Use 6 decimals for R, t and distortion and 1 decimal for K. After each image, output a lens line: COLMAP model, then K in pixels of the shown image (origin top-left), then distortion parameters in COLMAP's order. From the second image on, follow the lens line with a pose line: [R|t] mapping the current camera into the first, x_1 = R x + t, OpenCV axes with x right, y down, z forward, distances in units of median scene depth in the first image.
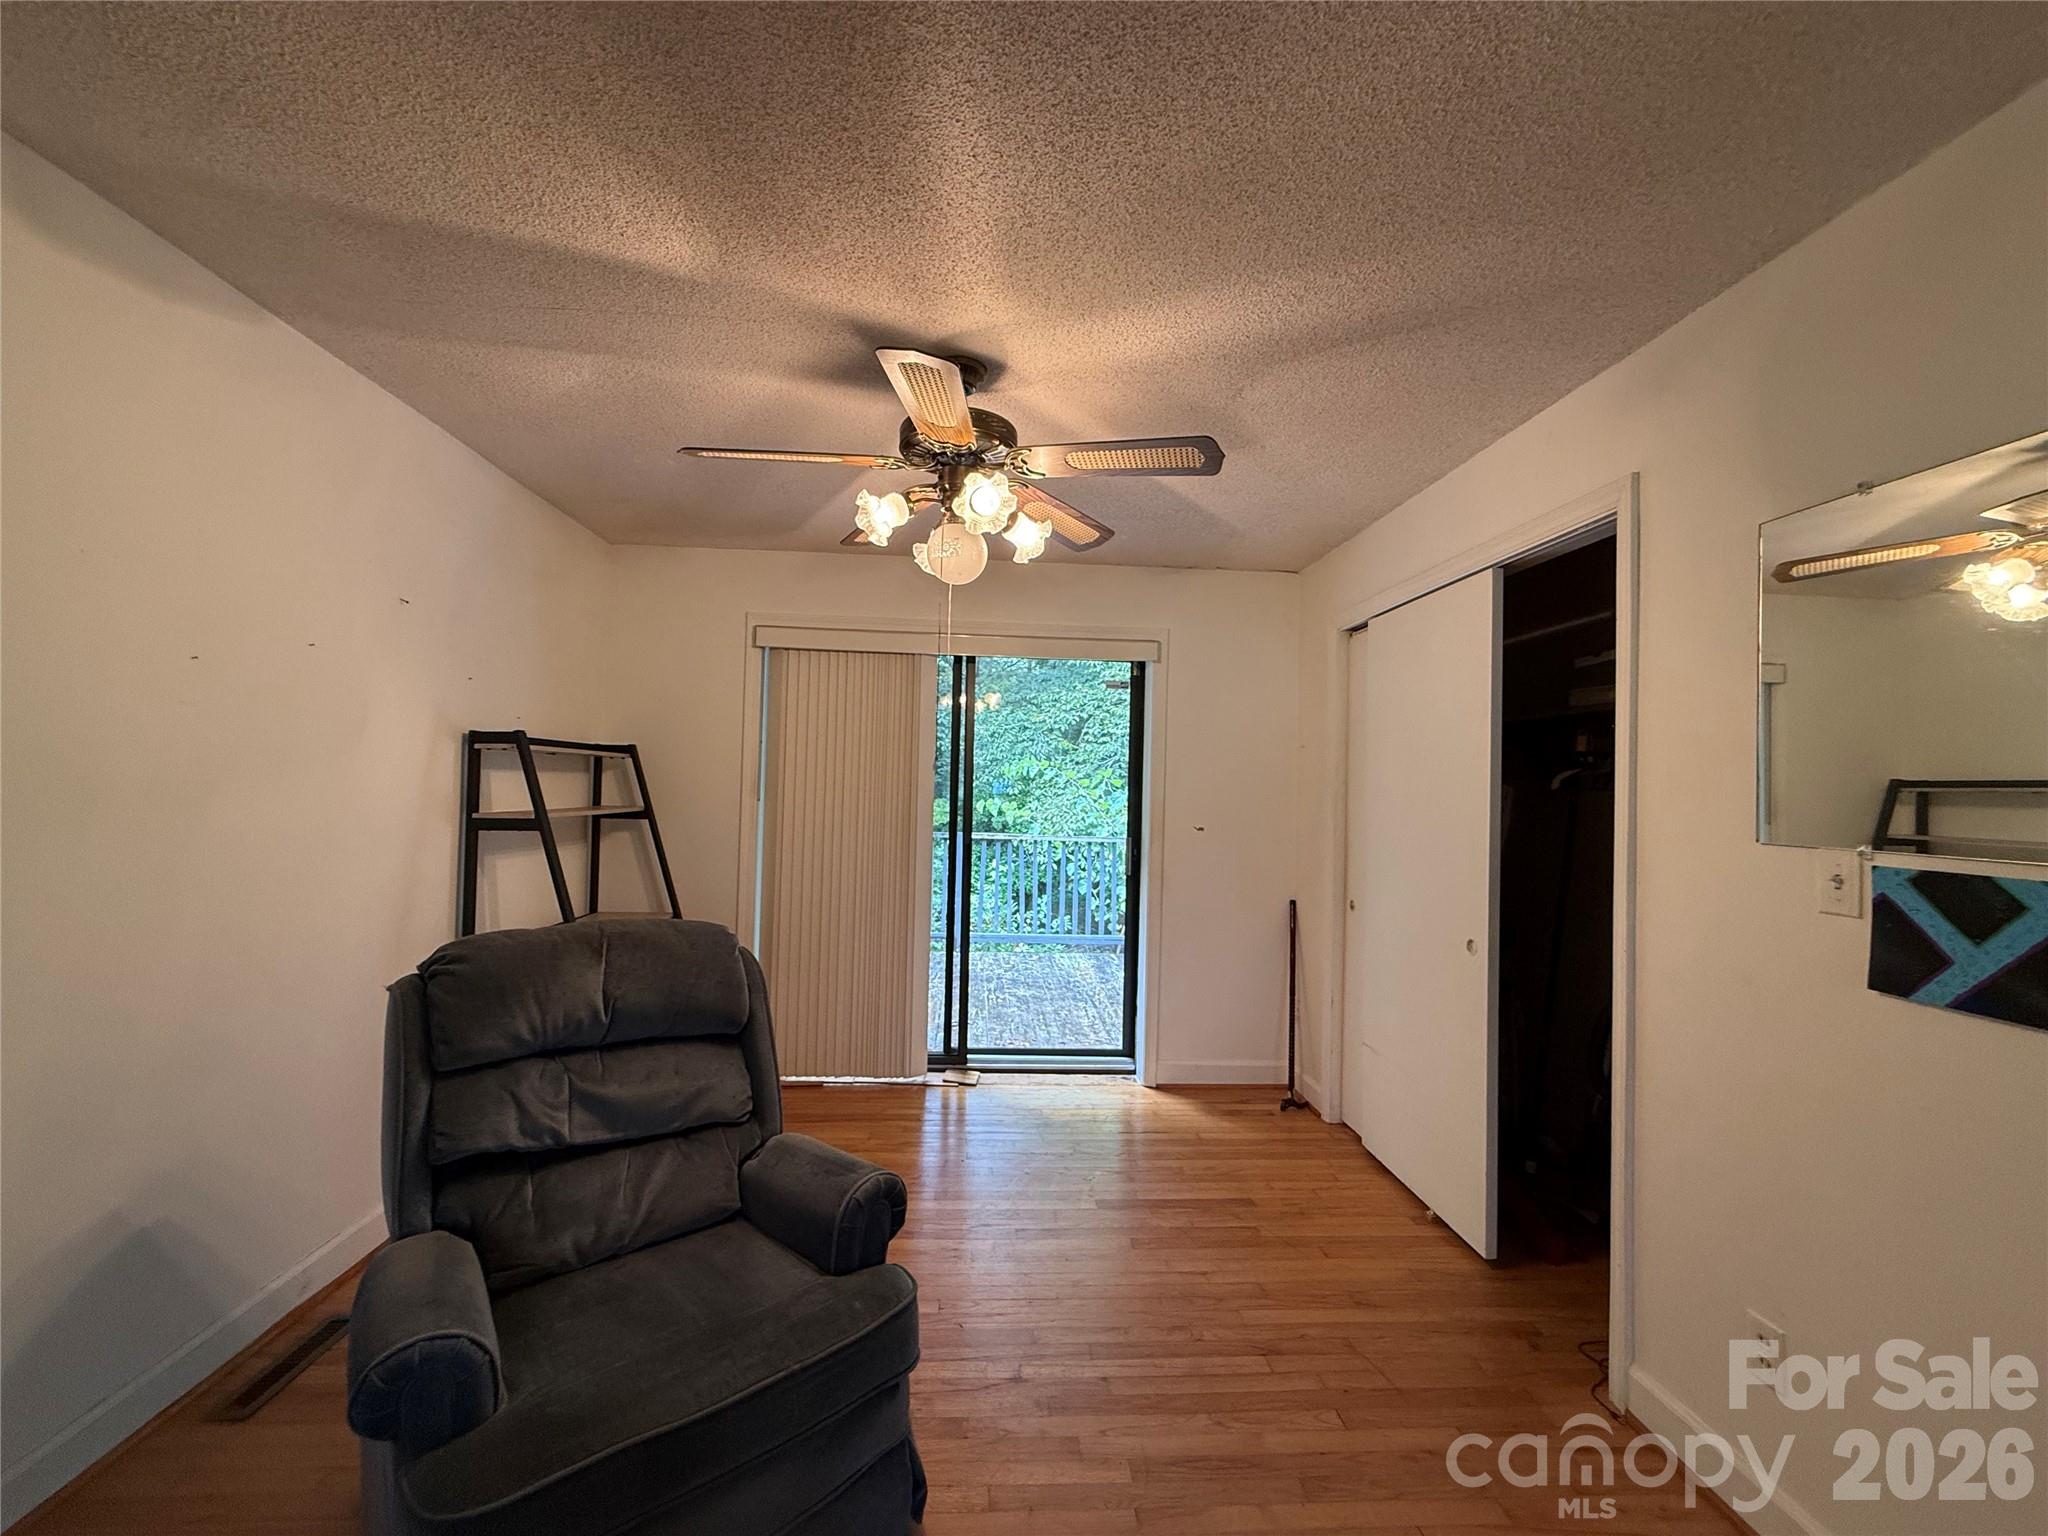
lens RADIAL K [[812.3, 0, 1023.0], [0, 812.3, 771.1], [0, 0, 1]] dist [-0.001306, 0.000457]
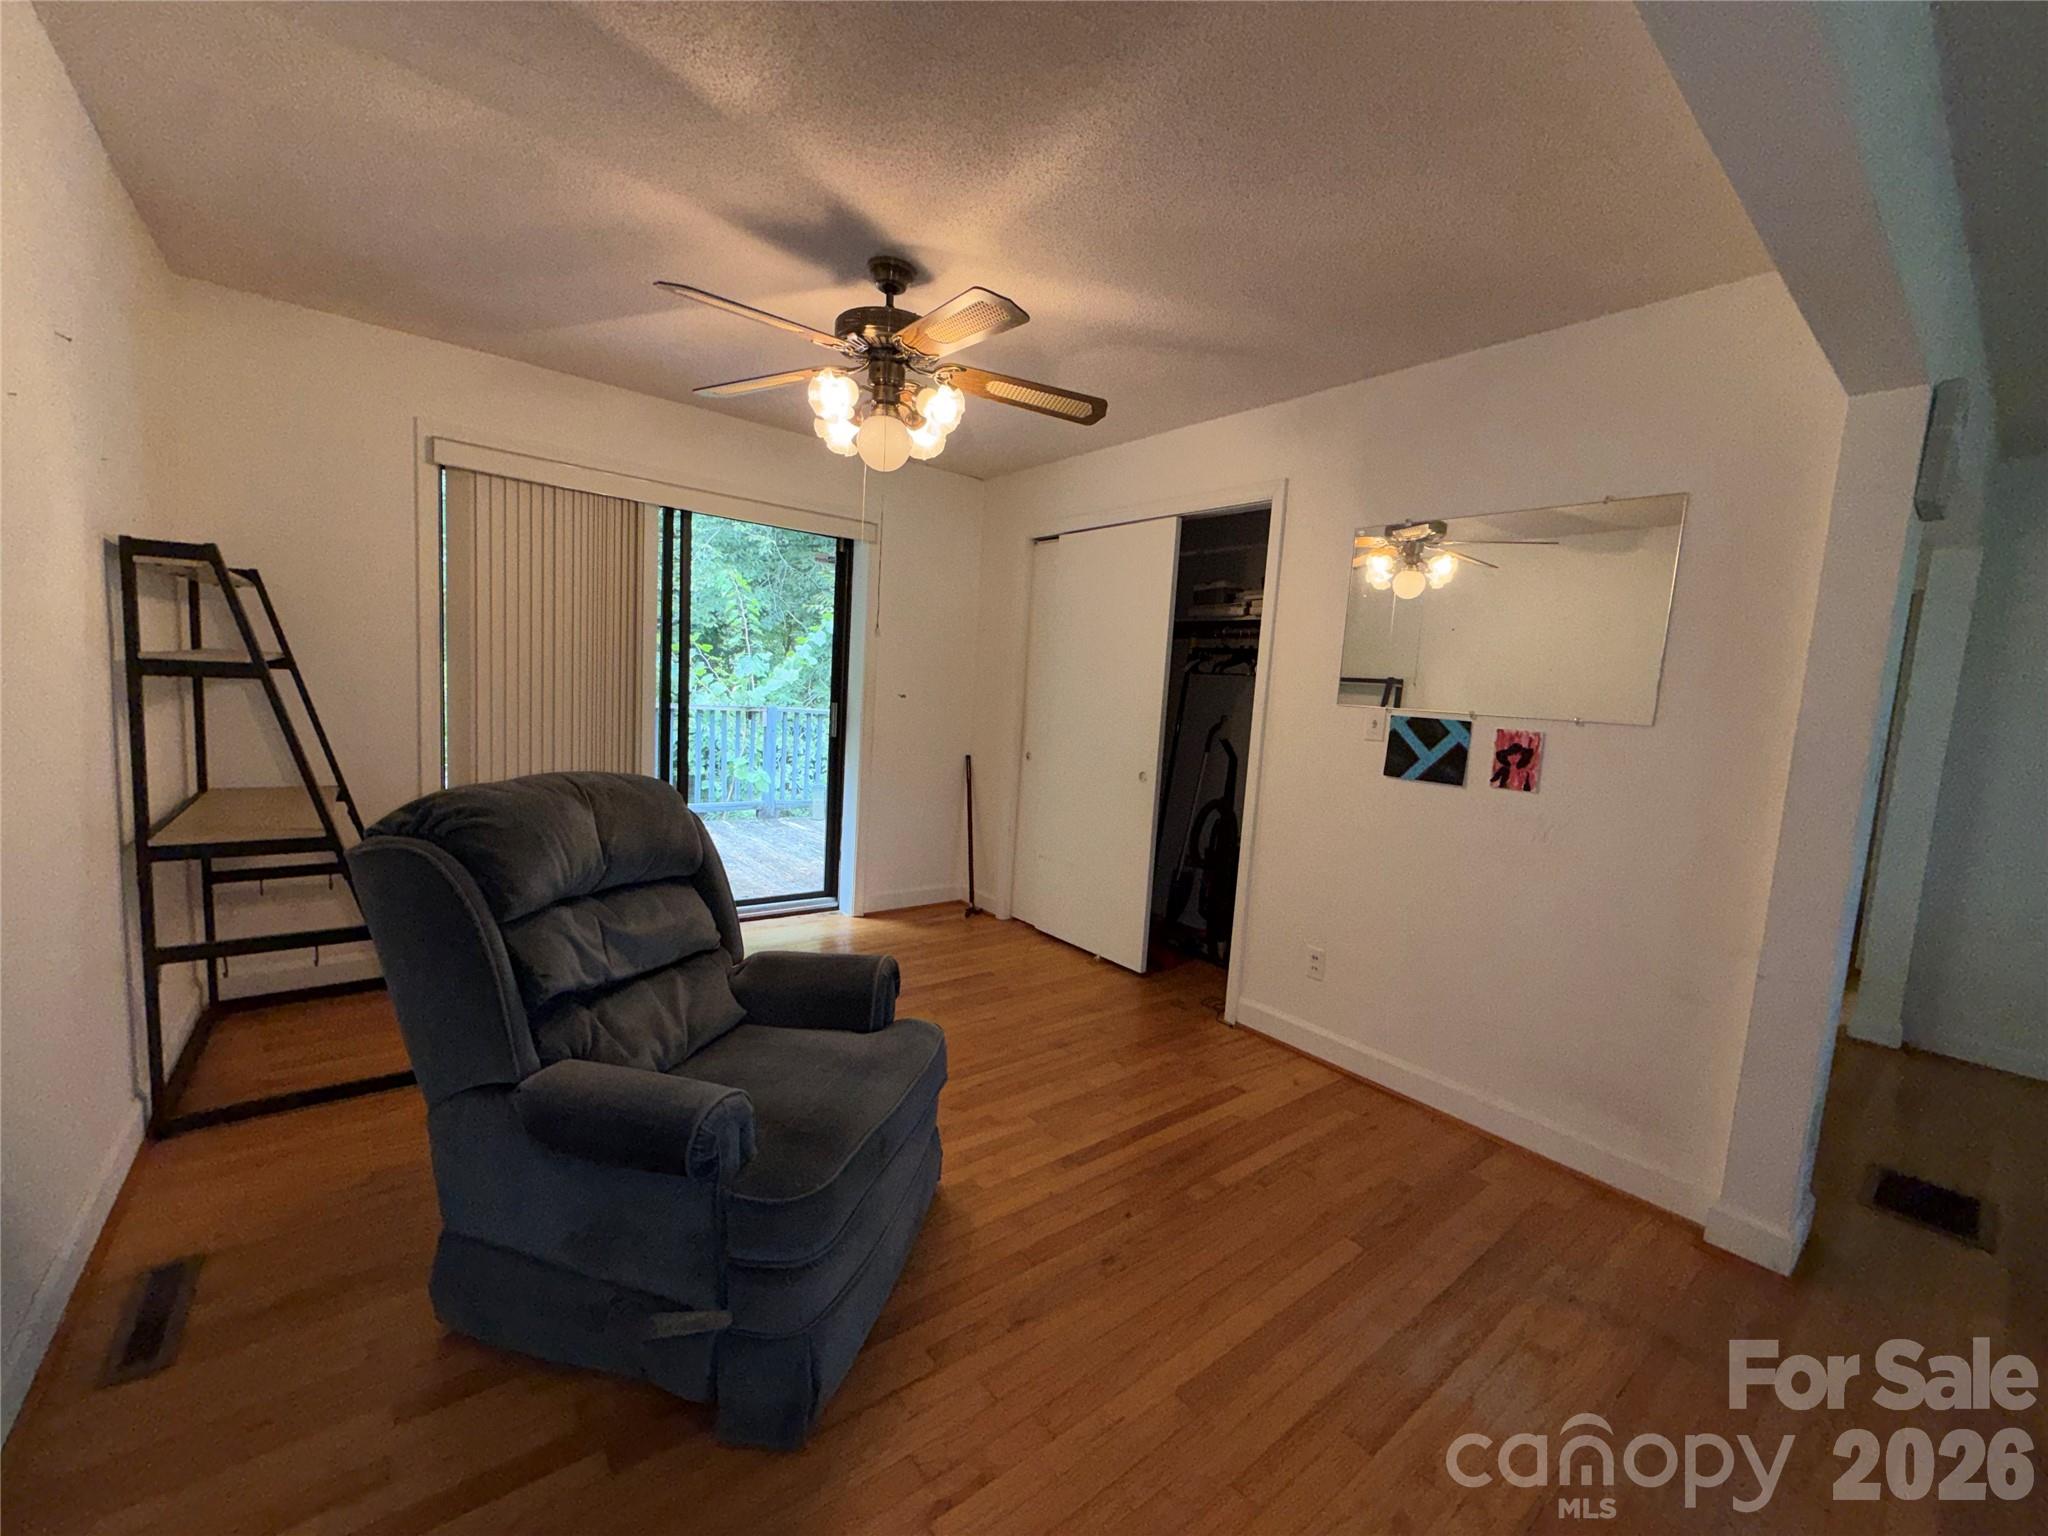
lens RADIAL K [[812.3, 0, 1023.0], [0, 812.3, 771.1], [0, 0, 1]] dist [-0.001306, 0.000457]
pose [[0.818413, -0.034292, 0.573606, -0.440891], [-0.054579, 0.989066, 0.137003, 0.013506], [-0.572032, -0.143432, 0.807593, -0.066944]]
